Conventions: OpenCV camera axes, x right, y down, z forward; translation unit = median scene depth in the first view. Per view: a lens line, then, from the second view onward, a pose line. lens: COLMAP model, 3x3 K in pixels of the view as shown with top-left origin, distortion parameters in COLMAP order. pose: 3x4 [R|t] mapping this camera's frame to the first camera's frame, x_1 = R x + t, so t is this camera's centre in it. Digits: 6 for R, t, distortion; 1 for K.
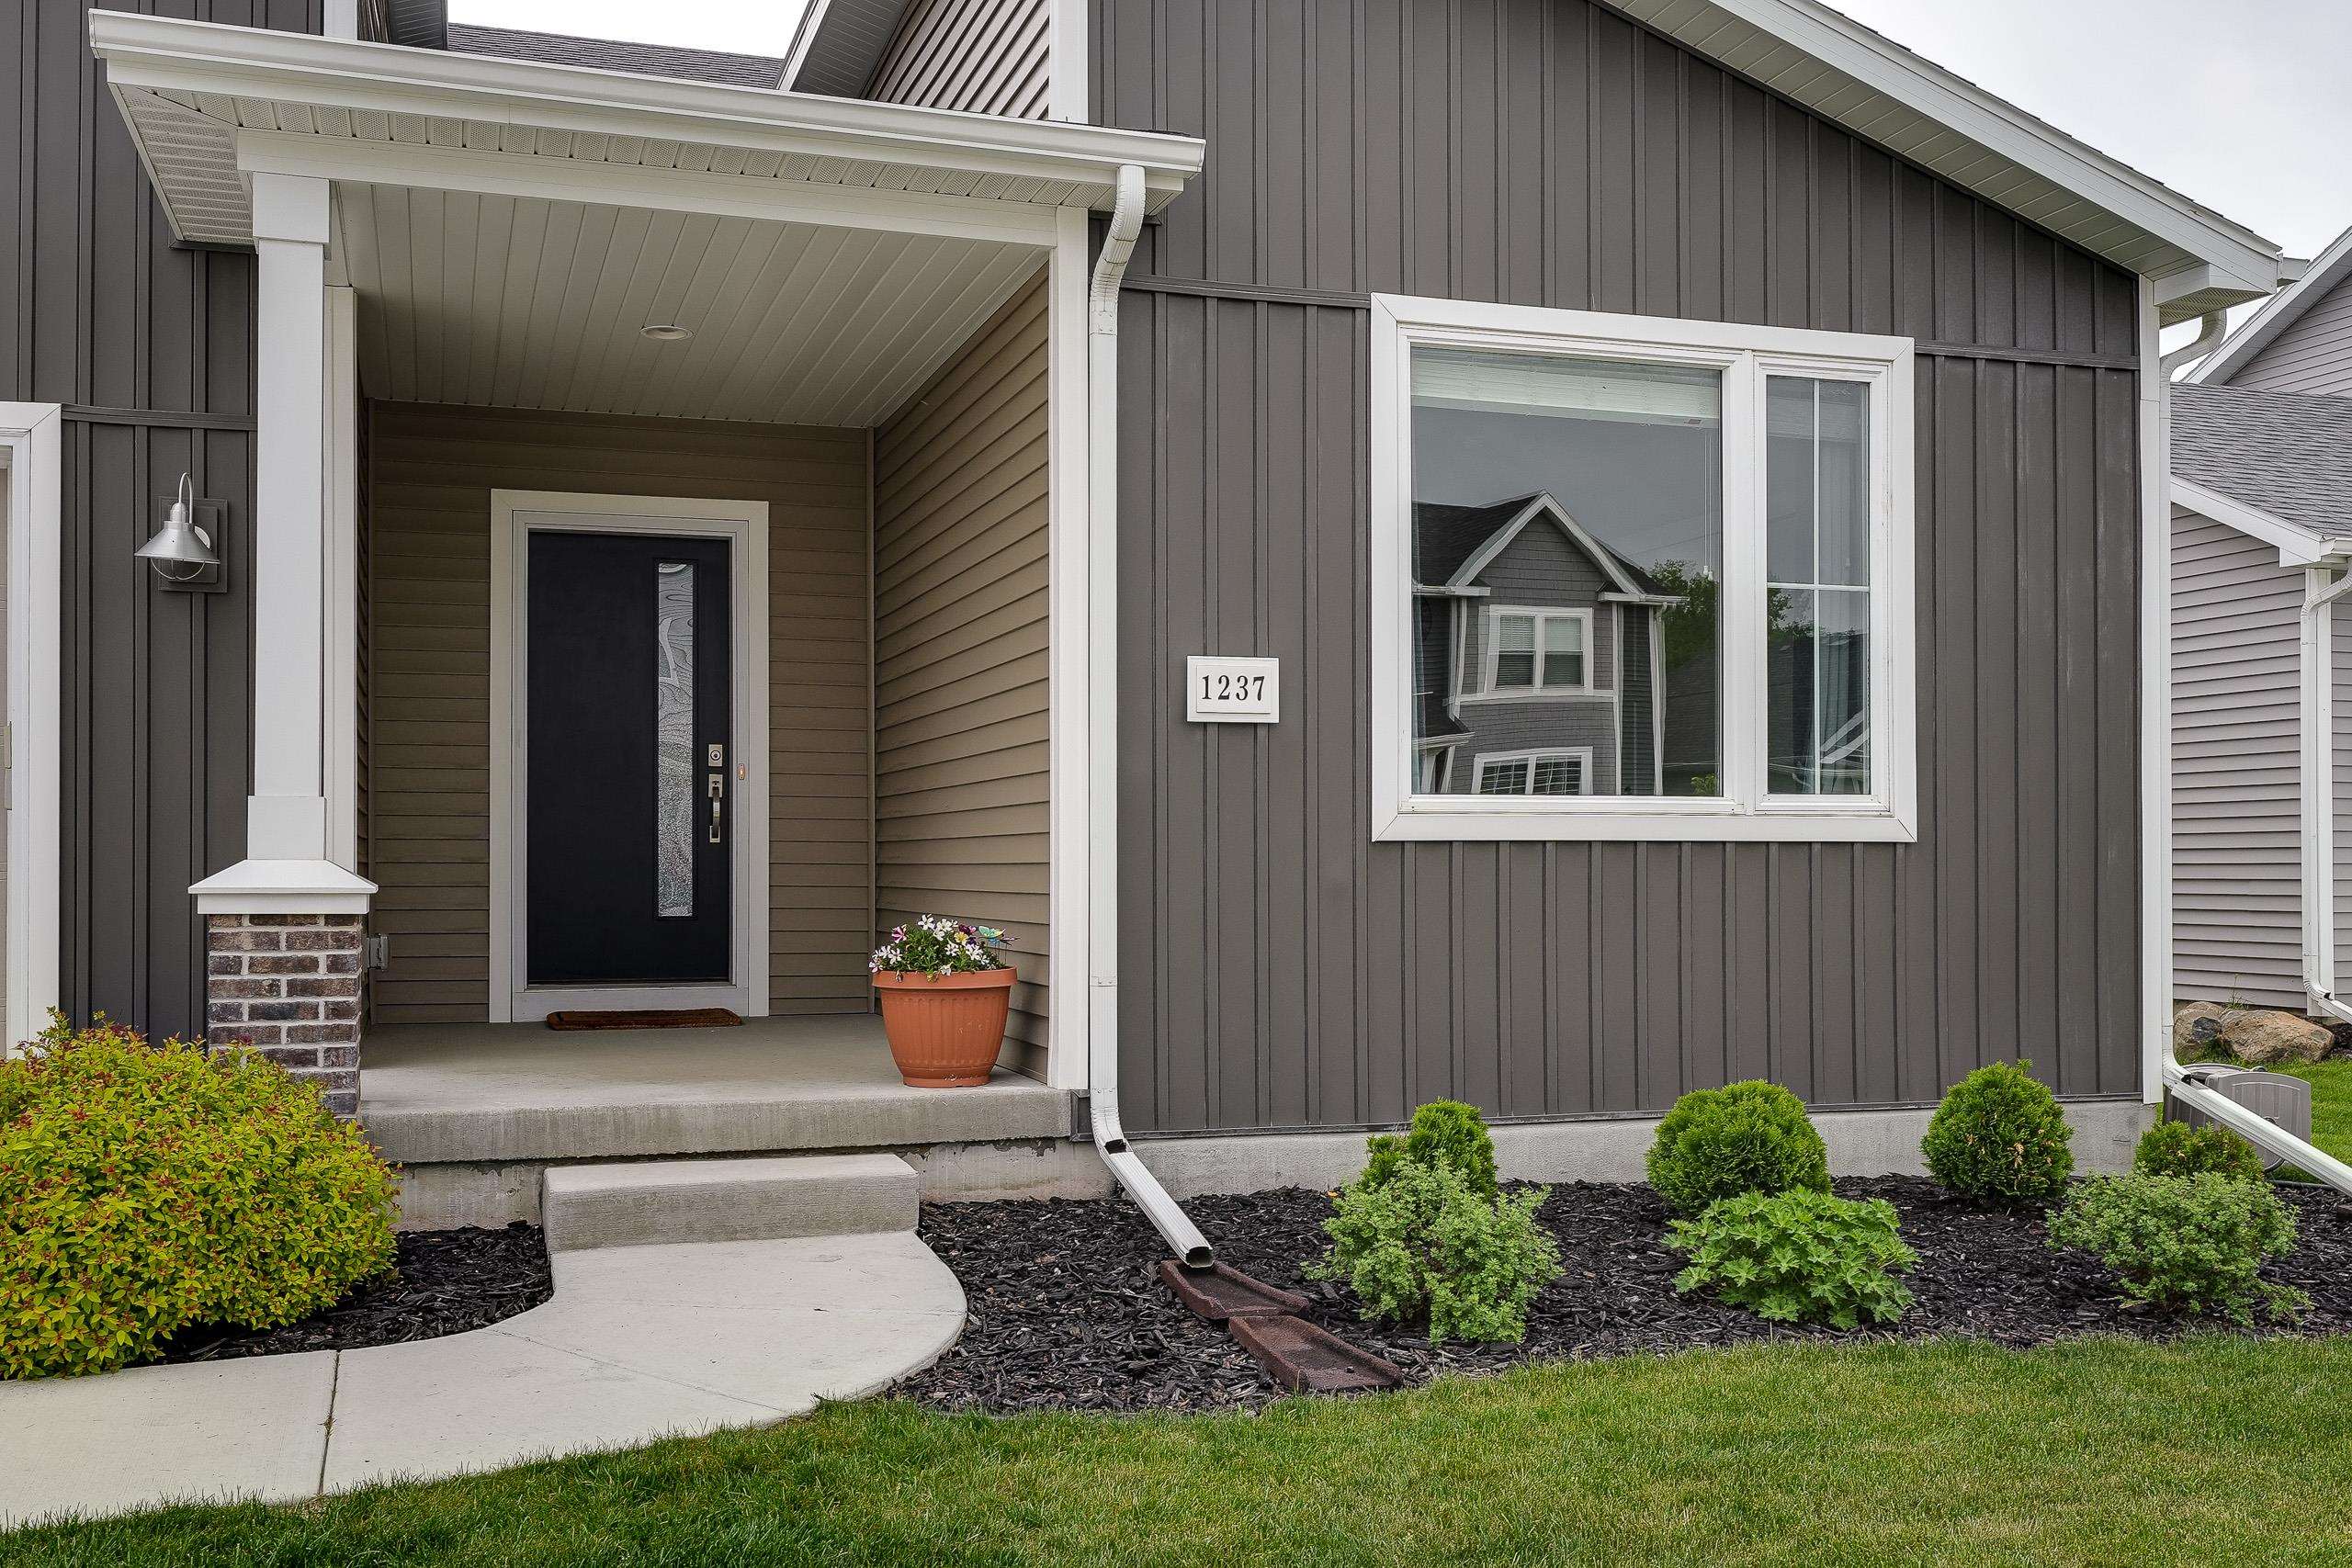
lens RADIAL K [[2126.9, 0, 1122.1], [0, 2126.9, 843.4], [0, 0, 1]] dist [0.008413, -0.006358]
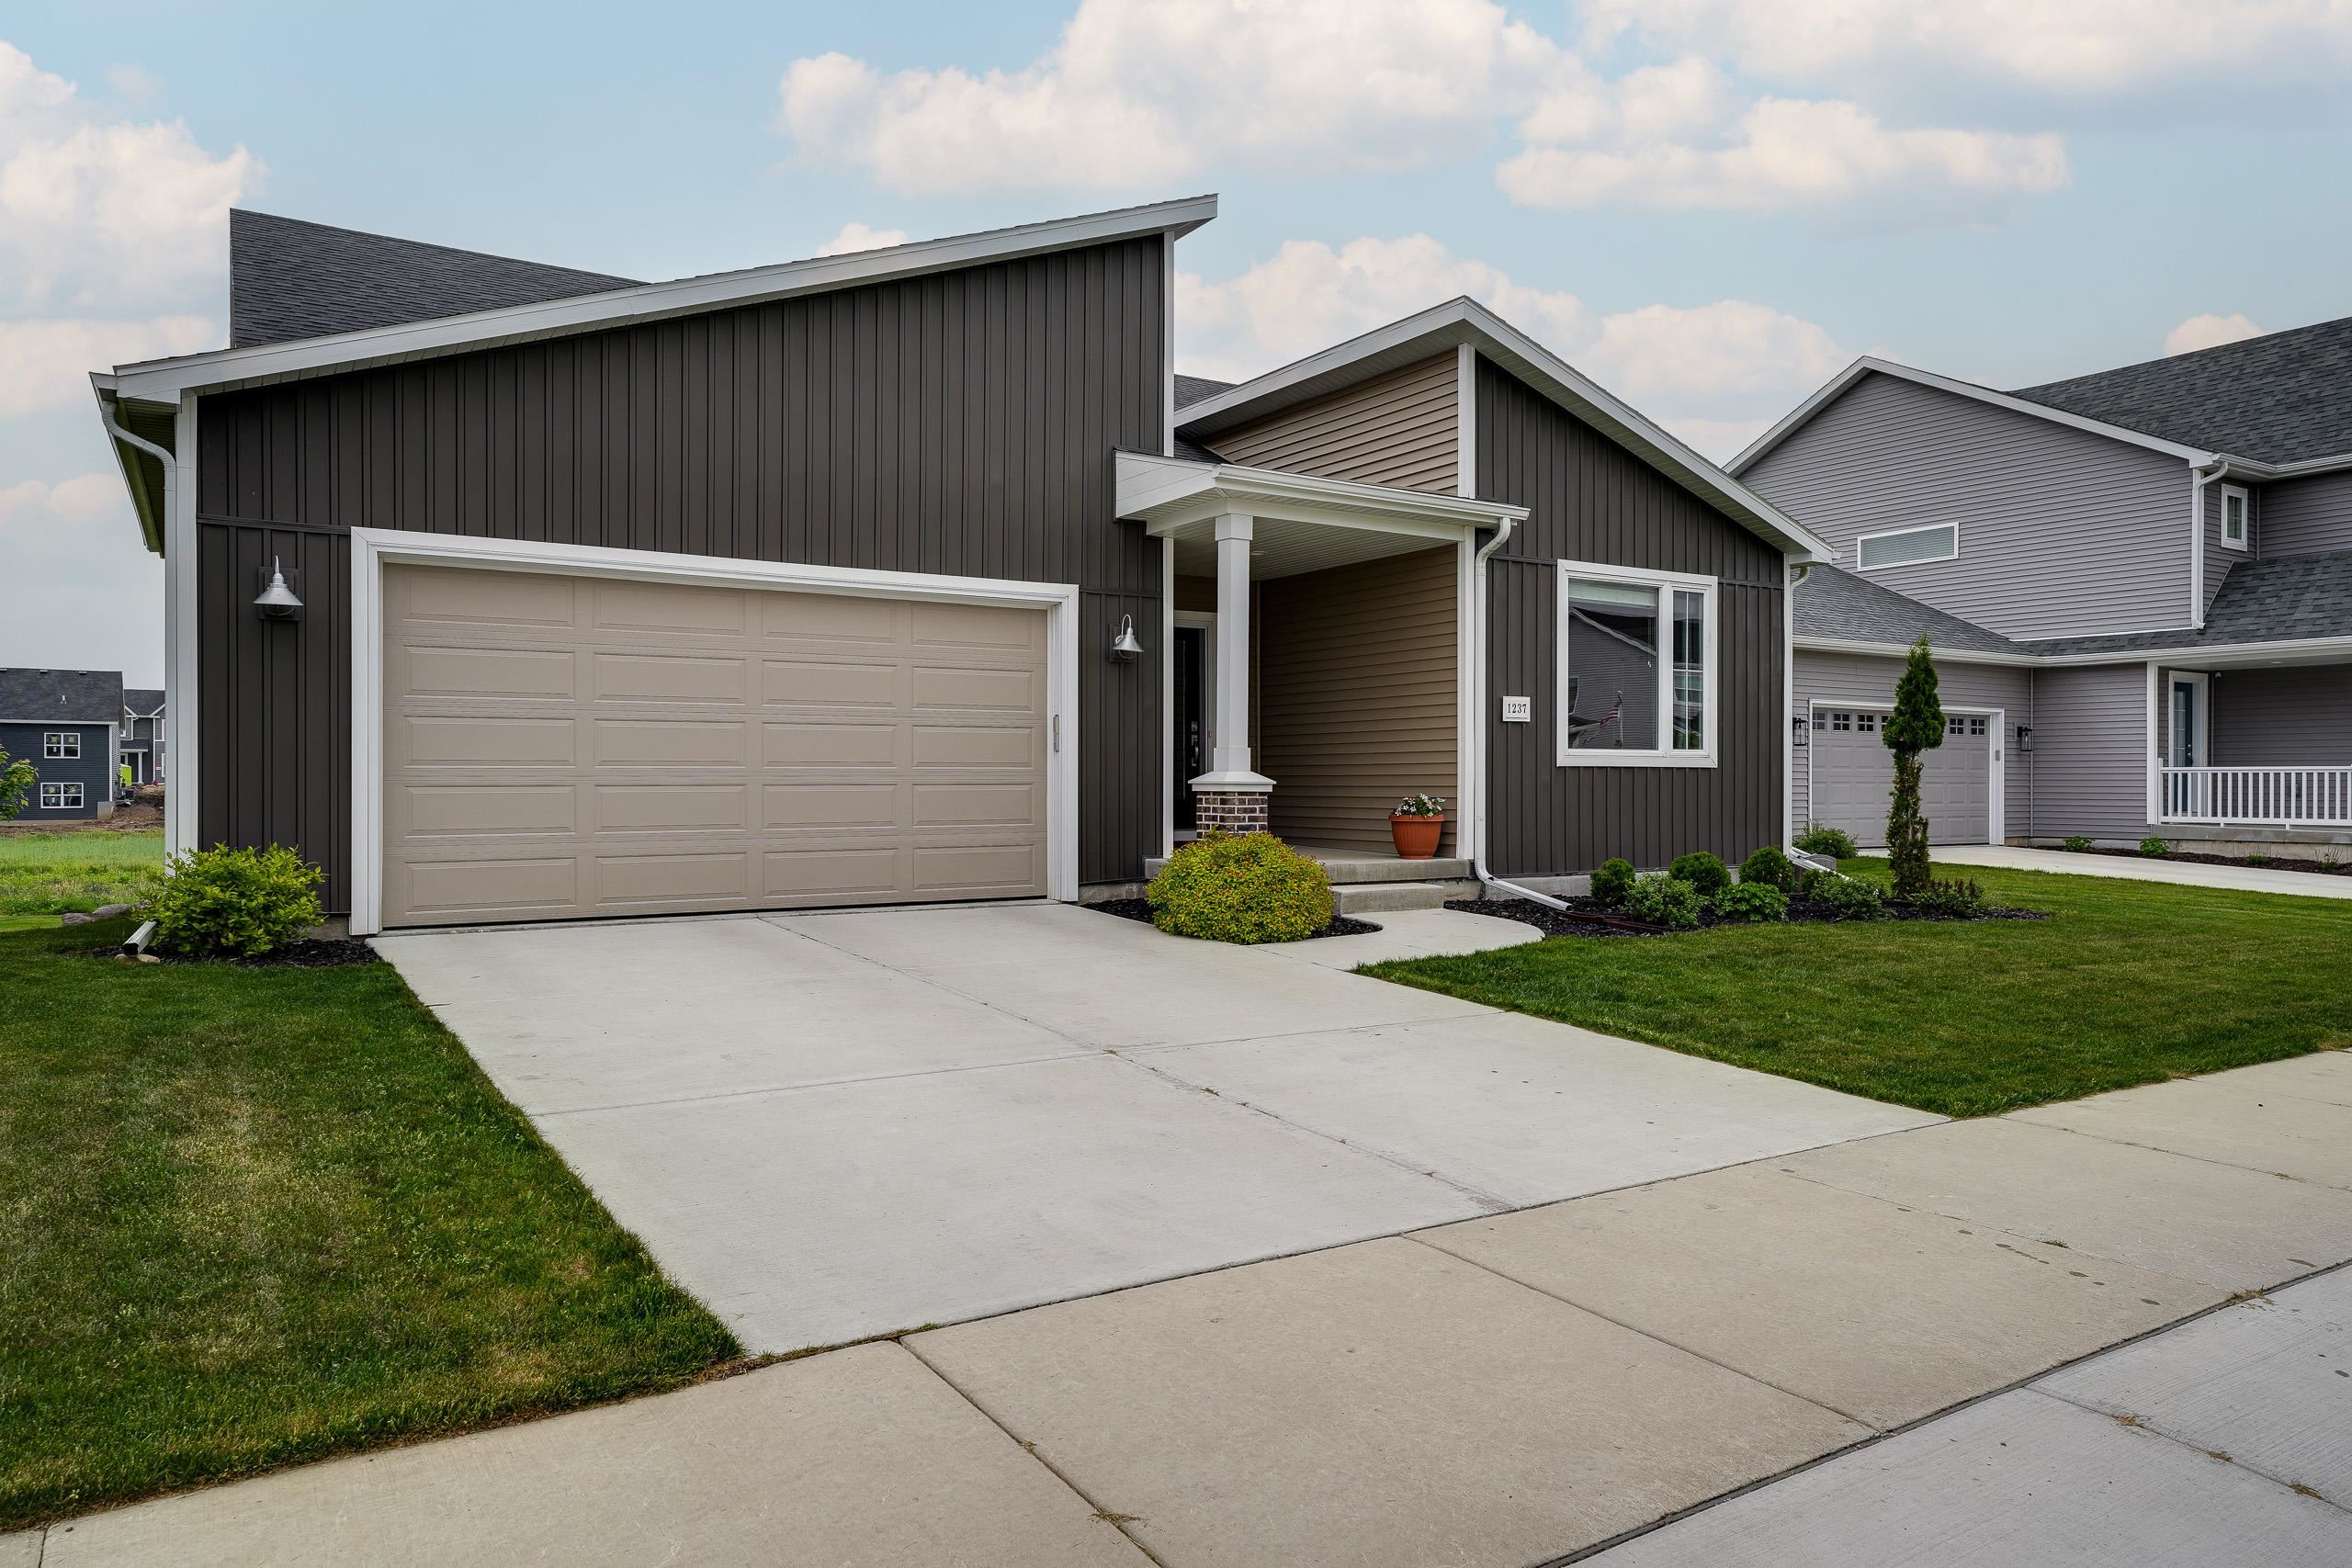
lens RADIAL K [[1556.4, 0, 1176.0], [0, 1556.4, 784.0], [0, 0, 1]] dist [0.009375, 0.001398]
pose [[0.964616, 0.002694, 0.263645, -0.859353], [-0.005790, 0.999923, 0.010967, 0.002144], [-0.263595, -0.012105, 0.964558, -0.754142]]
